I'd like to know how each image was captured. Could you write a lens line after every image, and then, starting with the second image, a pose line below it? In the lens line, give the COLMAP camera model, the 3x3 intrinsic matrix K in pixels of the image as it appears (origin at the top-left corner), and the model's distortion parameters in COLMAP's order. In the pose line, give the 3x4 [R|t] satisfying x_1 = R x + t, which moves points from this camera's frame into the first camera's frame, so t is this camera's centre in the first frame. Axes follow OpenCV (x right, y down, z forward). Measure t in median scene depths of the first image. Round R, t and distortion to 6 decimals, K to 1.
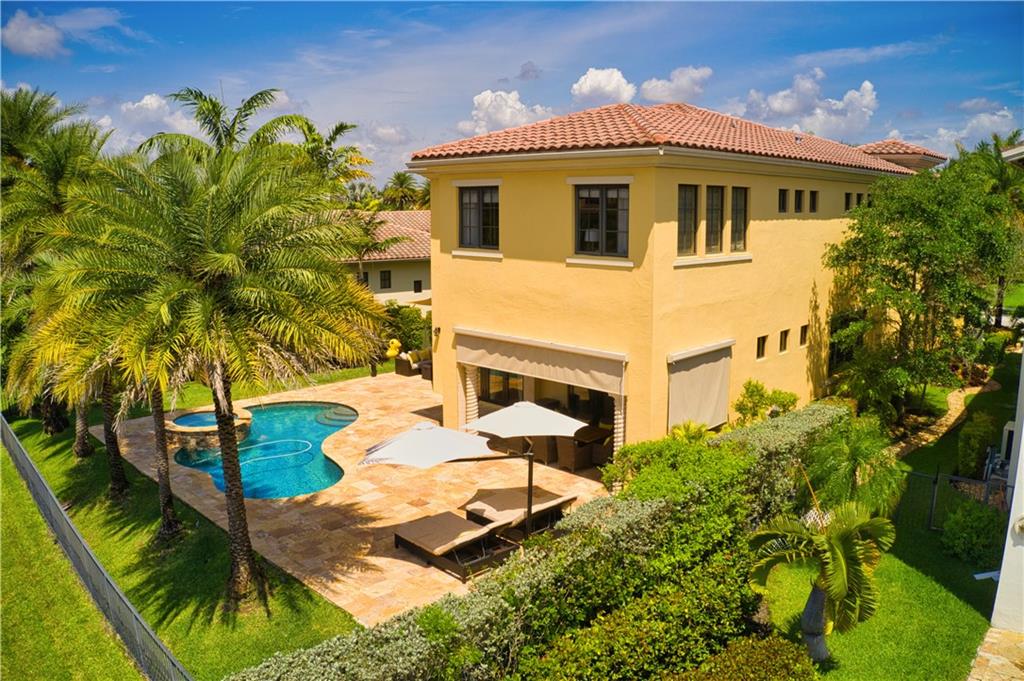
lens RADIAL K [[816.3, 0, 512.0], [0, 816.3, 340.5], [0, 0, 1]] dist [-0.176582, -0.004015]
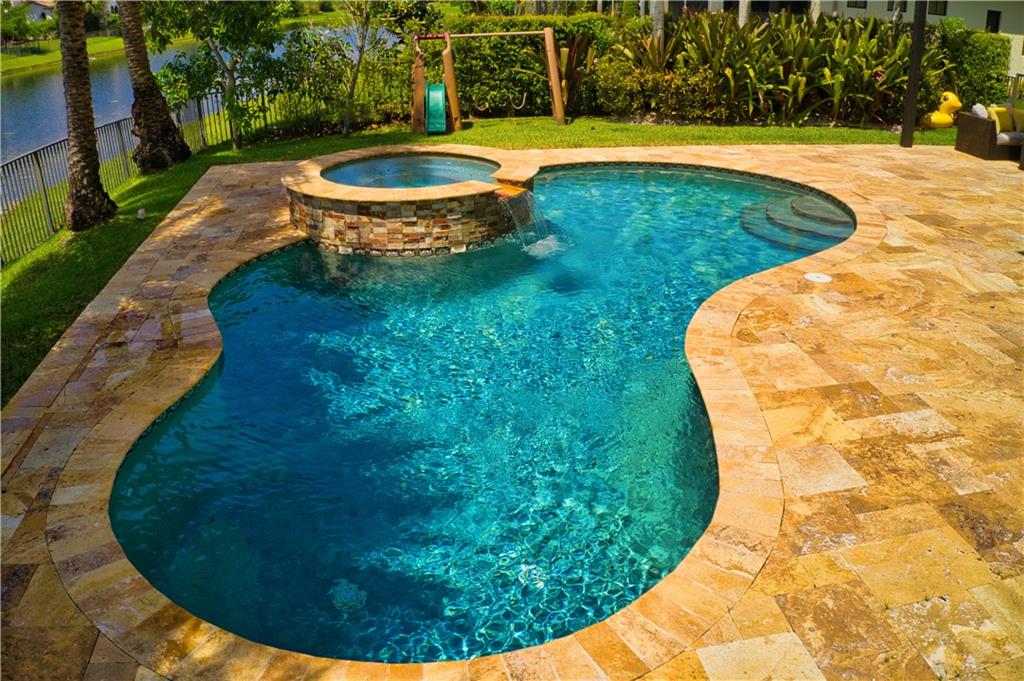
lens RADIAL K [[816.3, 0, 512.0], [0, 816.3, 340.5], [0, 0, 1]] dist [-0.176582, -0.004015]
pose [[0.815977, 0.235448, -0.527965, -0.127663], [-0.095657, 0.955702, 0.278360, 0.062712], [0.570116, -0.176632, 0.802352, 0.673958]]
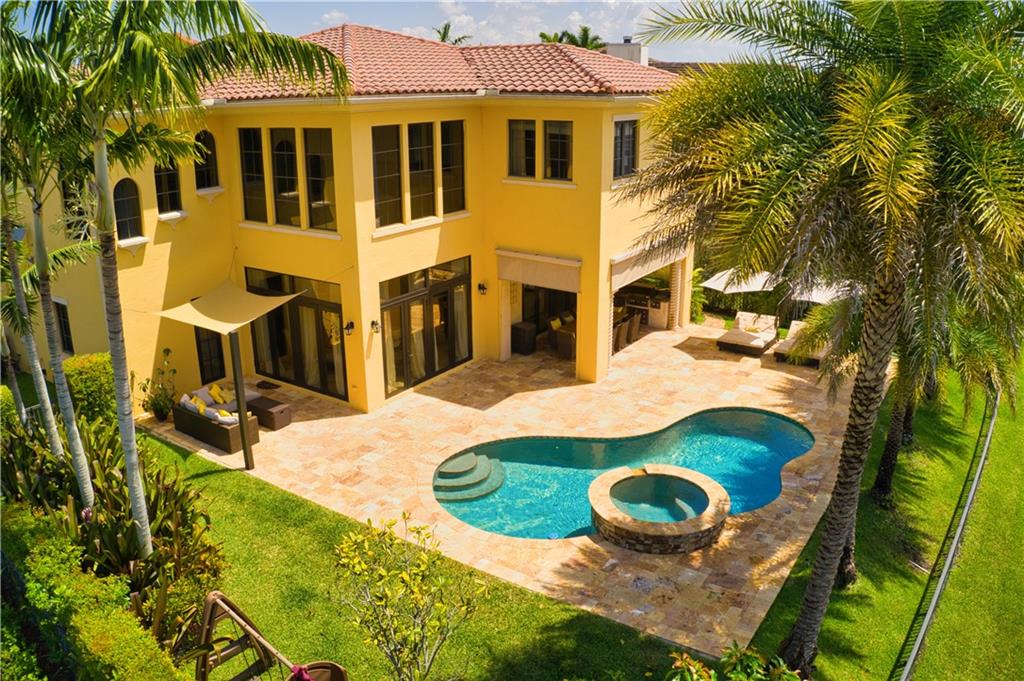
lens RADIAL K [[766.0, 0, 512.0], [0, 766.0, 340.5], [0, 0, 1]] dist [-0.178290, -0.001676]
pose [[-0.193589, -0.301294, 0.933673, -0.846616], [0.163815, 0.928389, 0.333555, -0.229611], [-0.967310, 0.217522, -0.130370, 1.099446]]
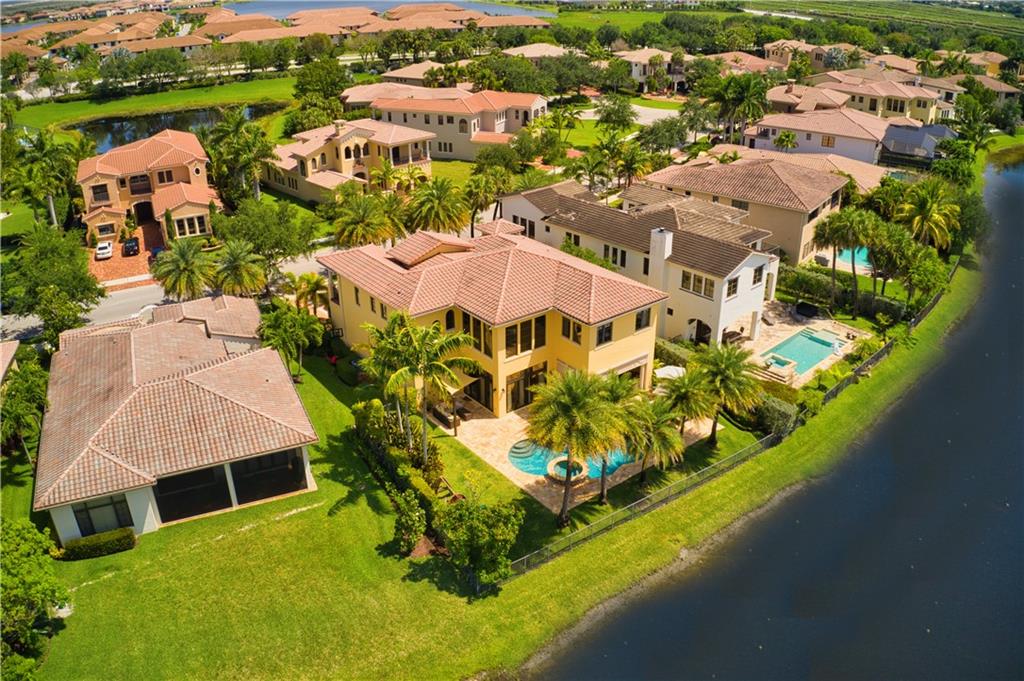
lens RADIAL K [[766.0, 0, 512.0], [0, 766.0, 340.5], [0, 0, 1]] dist [-0.178290, -0.001676]
pose [[0.129112, -0.441107, 0.888119, -2.012115], [0.169268, 0.892274, 0.418564, -1.072246], [-0.977076, 0.096289, 0.189869, 0.664706]]
